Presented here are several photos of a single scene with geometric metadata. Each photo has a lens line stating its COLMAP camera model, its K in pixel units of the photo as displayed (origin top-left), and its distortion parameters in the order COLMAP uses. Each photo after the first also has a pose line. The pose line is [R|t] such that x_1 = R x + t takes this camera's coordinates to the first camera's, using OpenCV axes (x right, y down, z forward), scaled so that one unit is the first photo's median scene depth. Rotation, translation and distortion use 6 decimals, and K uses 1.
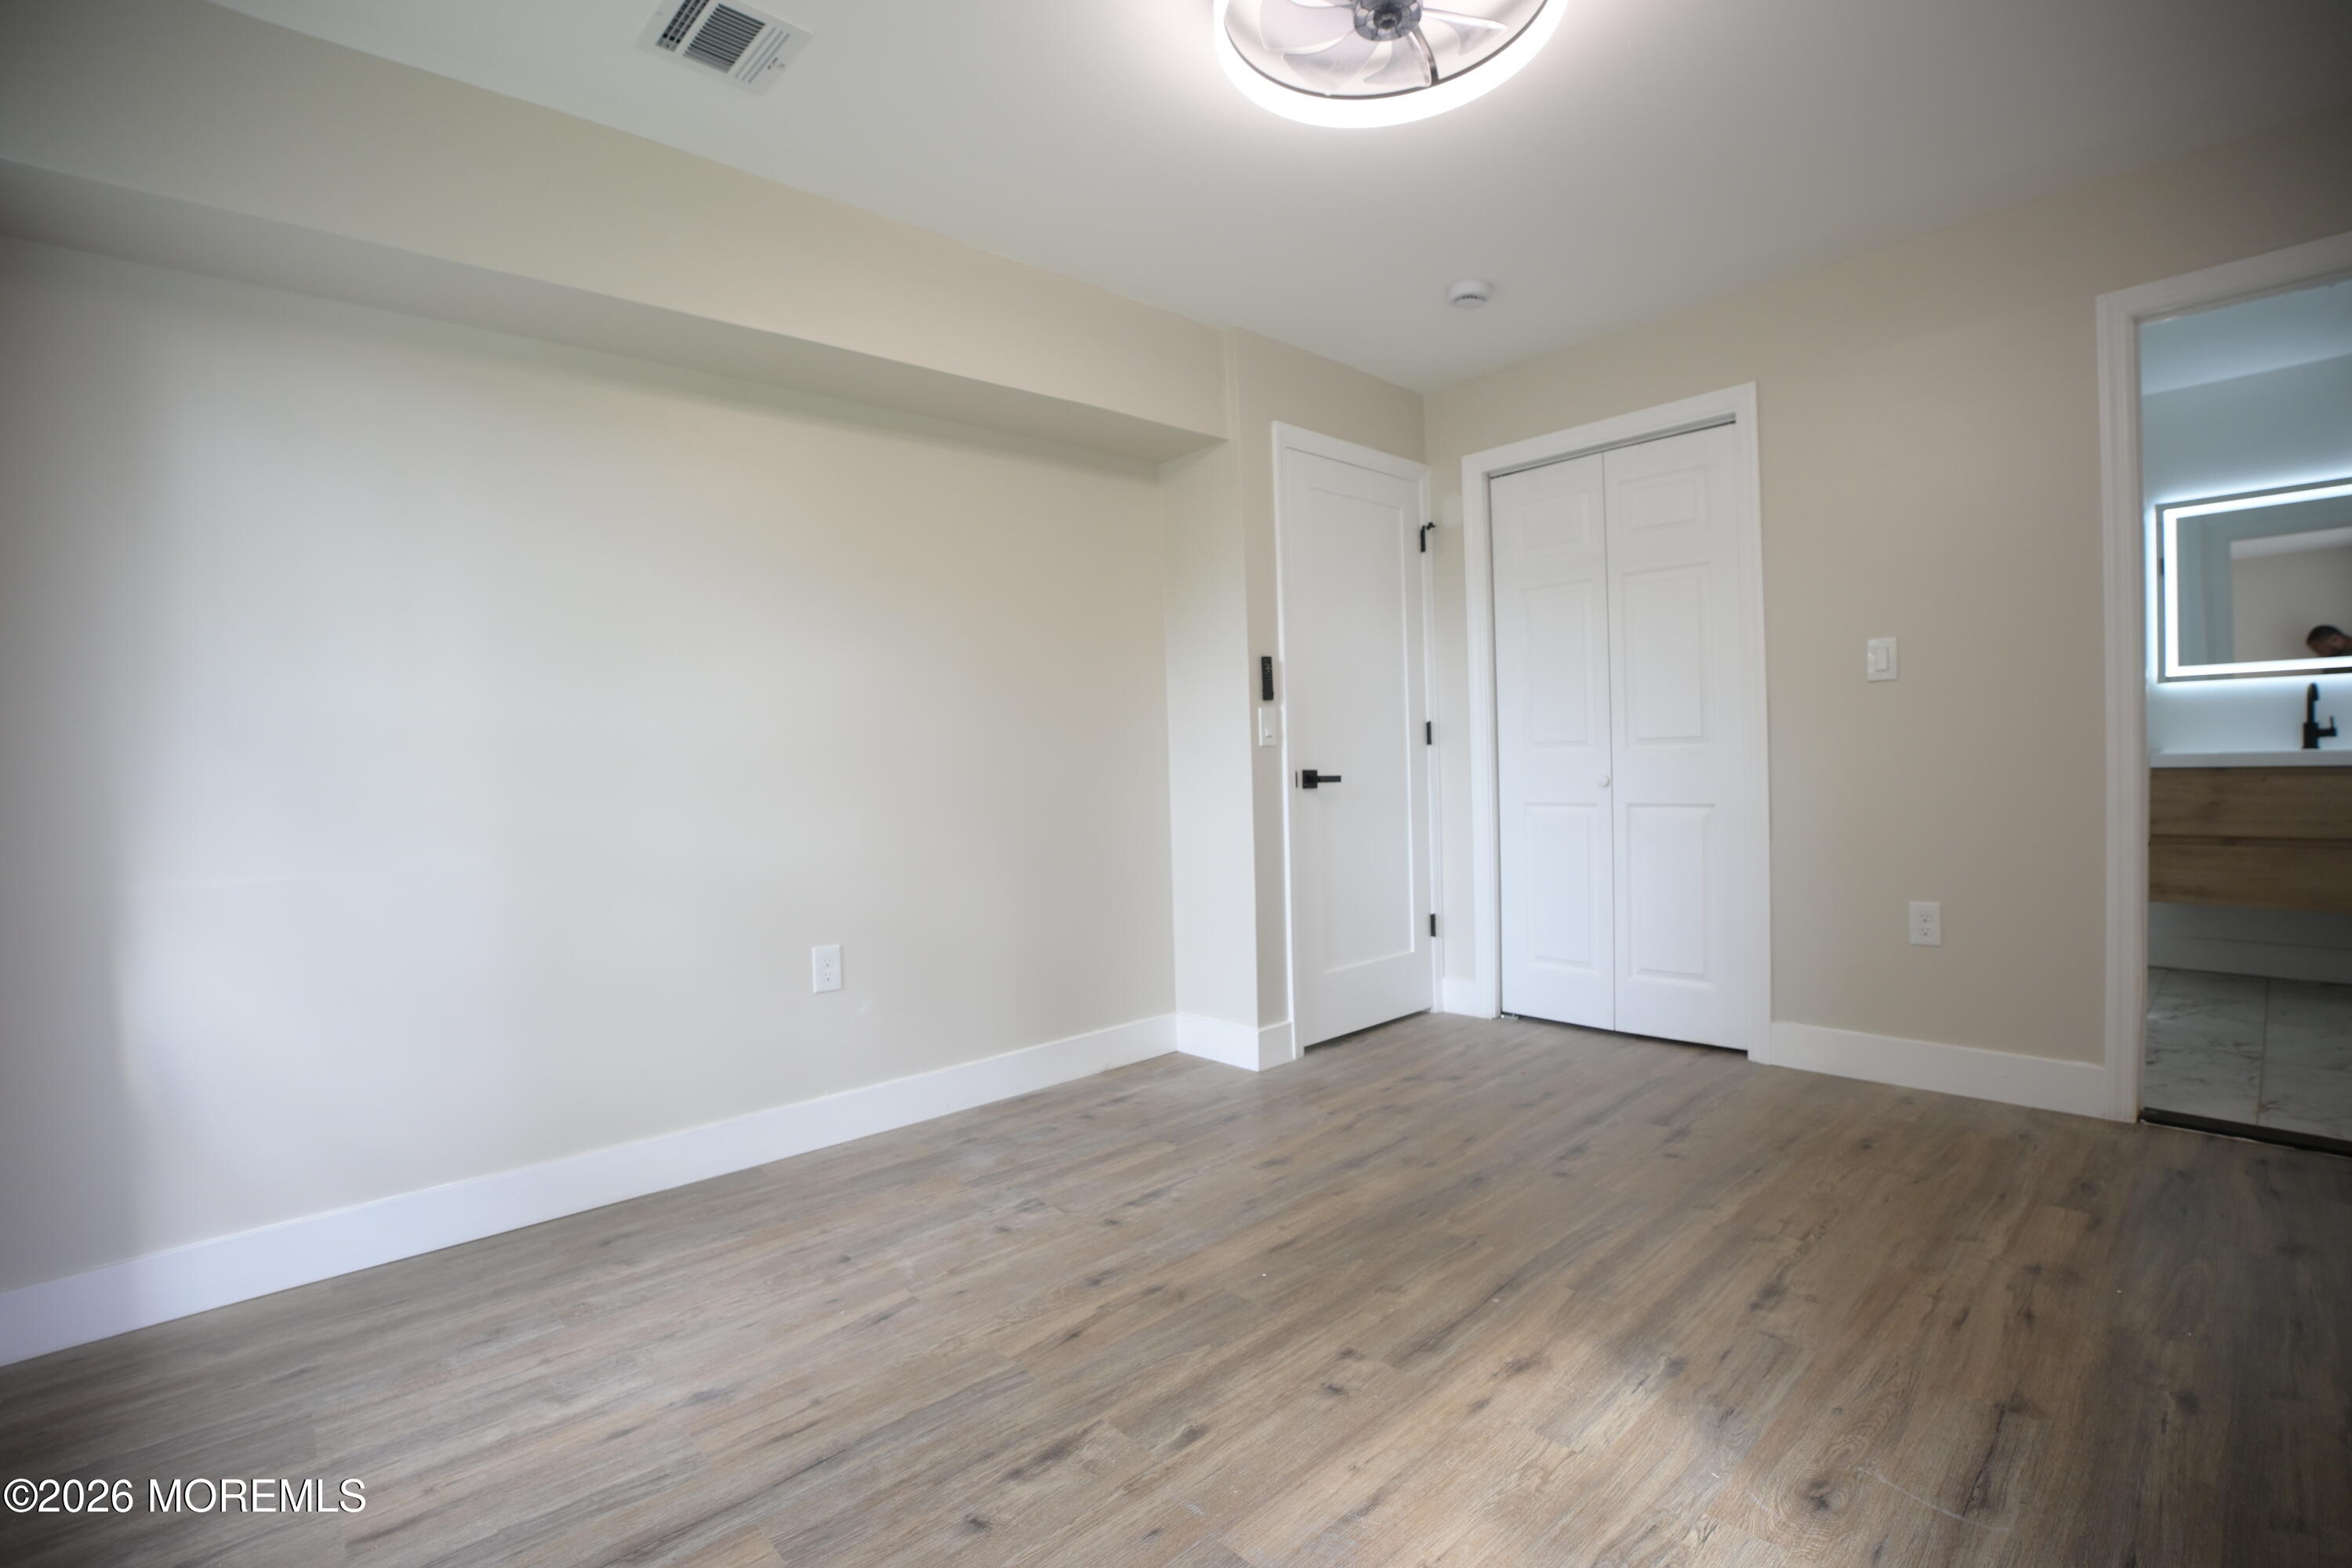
lens RADIAL K [[1070.2, 0, 1161.2], [0, 1070.2, 796.7], [0, 0, 1]] dist [-0.065275, 0.018453]
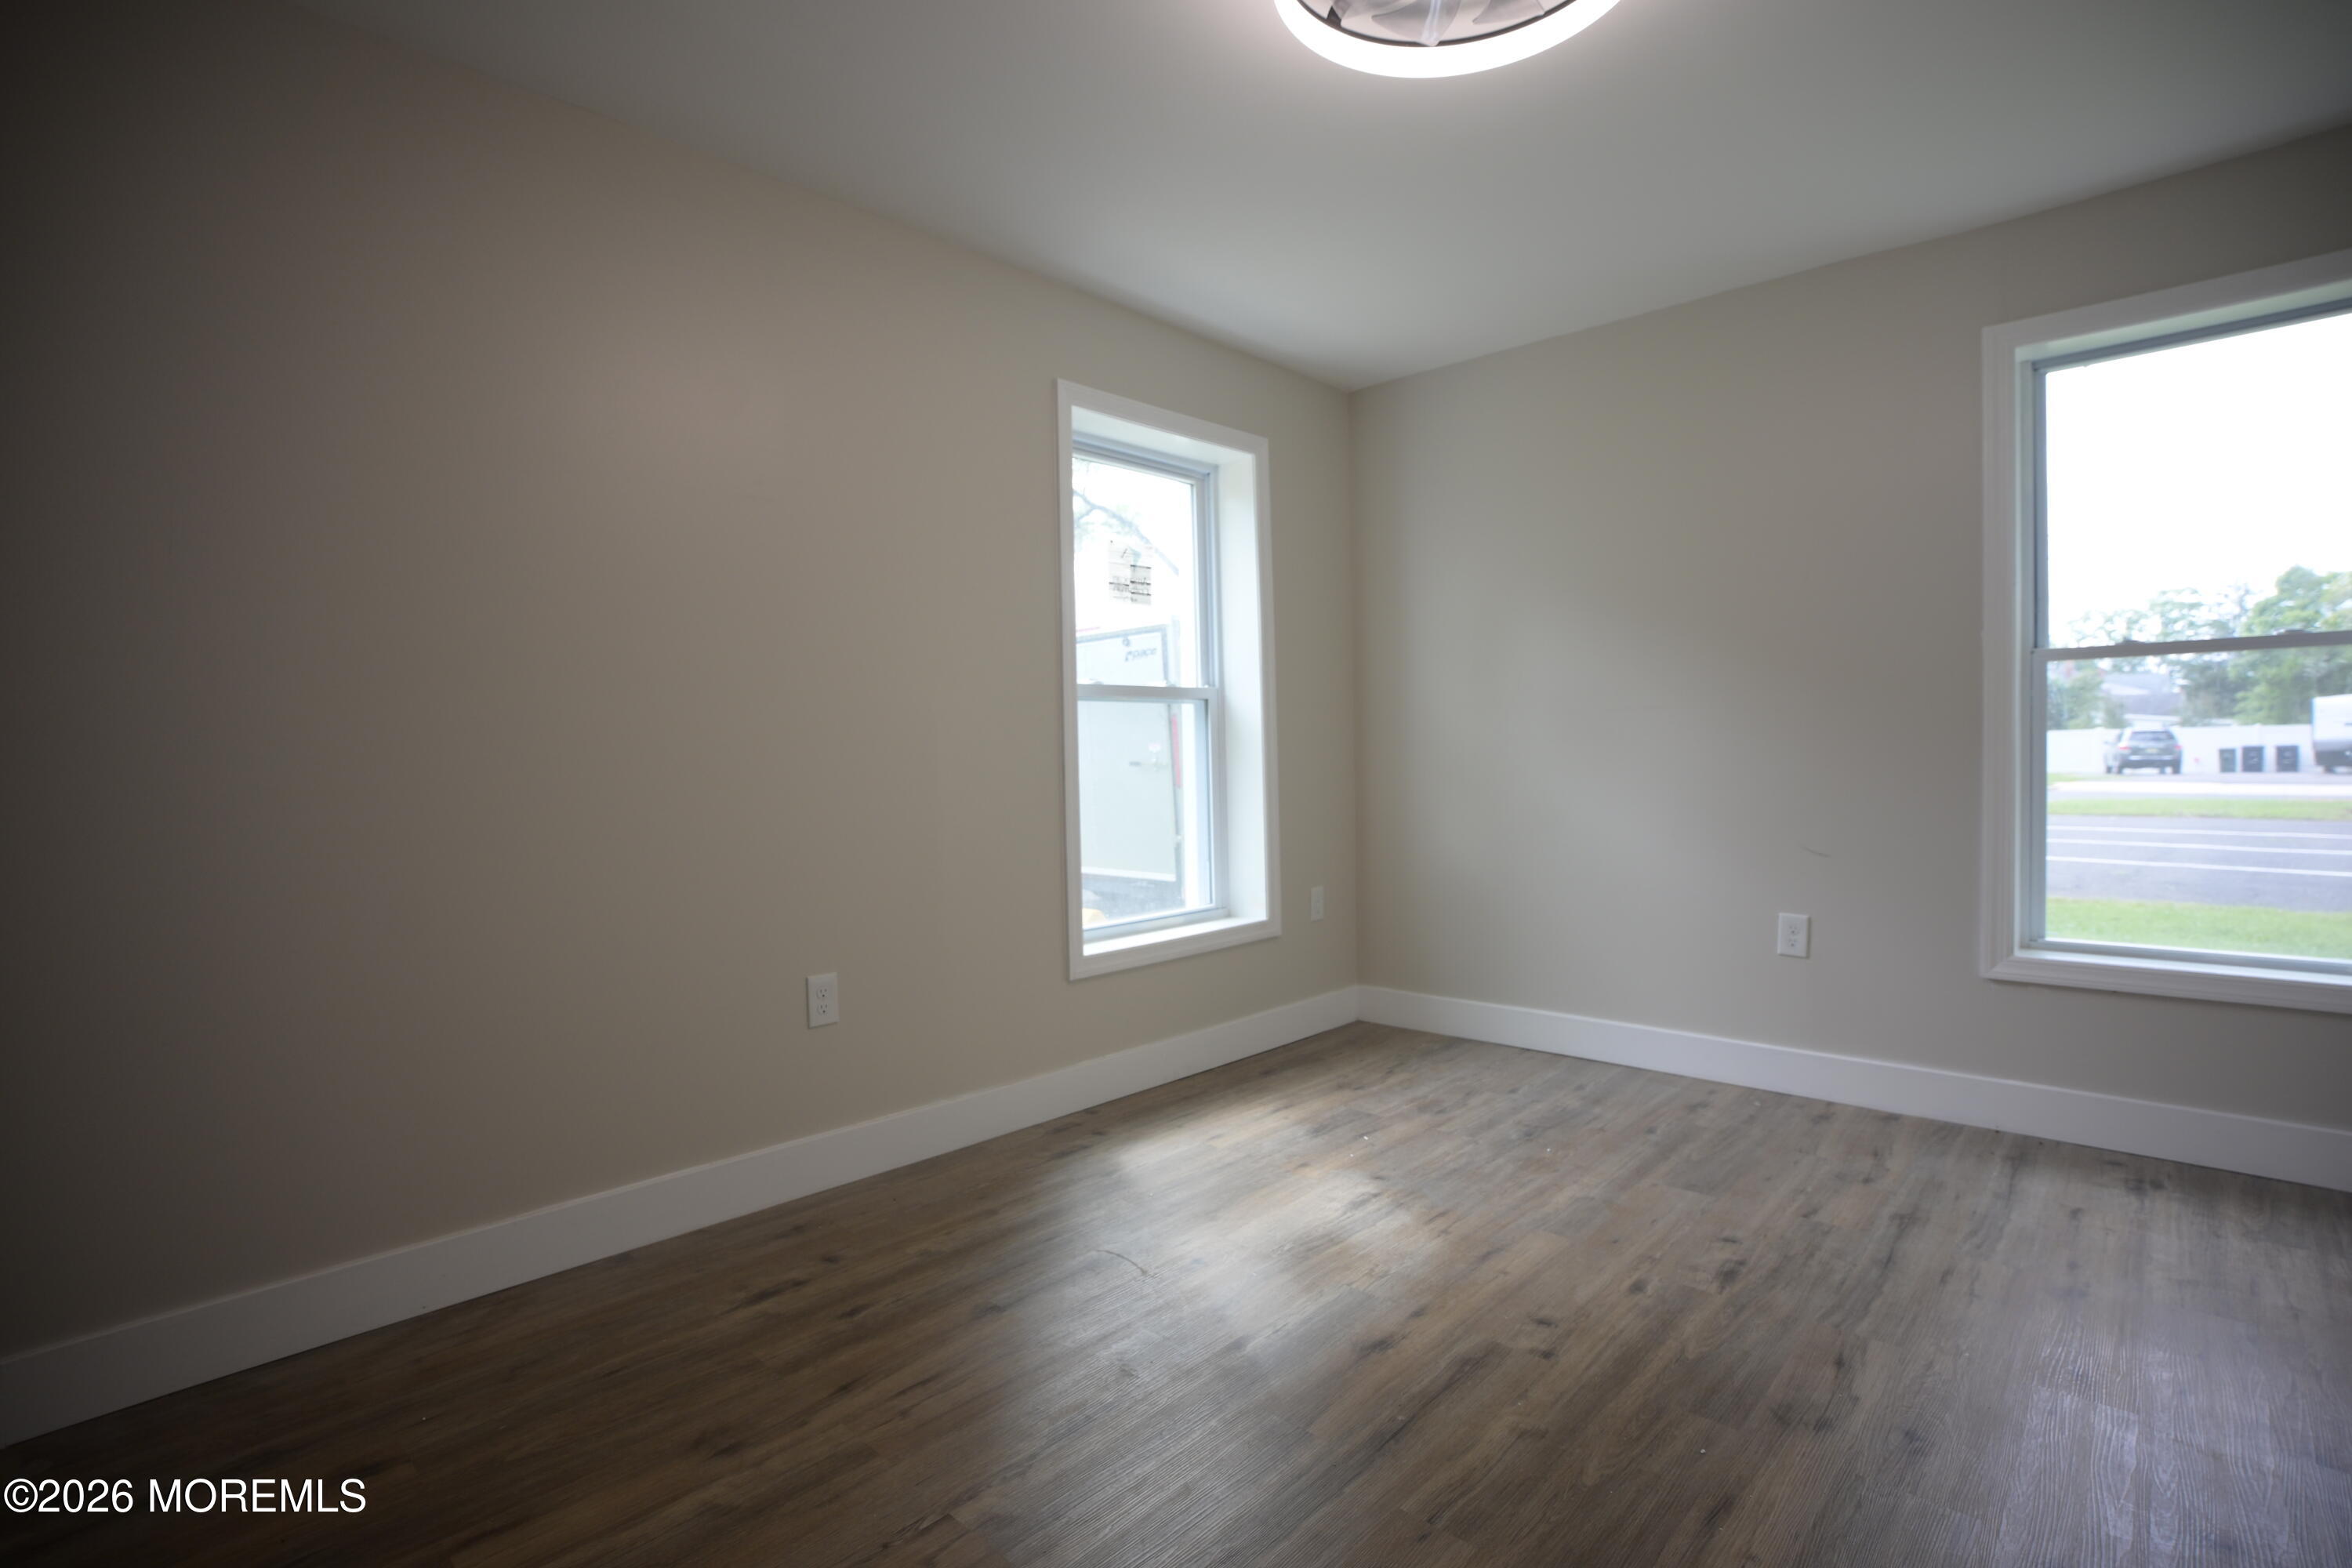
lens RADIAL K [[1160.9, 0, 1176.0], [0, 1160.9, 784.0], [0, 0, 1]] dist [0.000174, 0.000313]
pose [[-0.994349, 0.048605, -0.094381, 0.619539], [0.042000, 0.996609, 0.070757, -0.112696], [0.097500, 0.066394, -0.993018, 2.065201]]
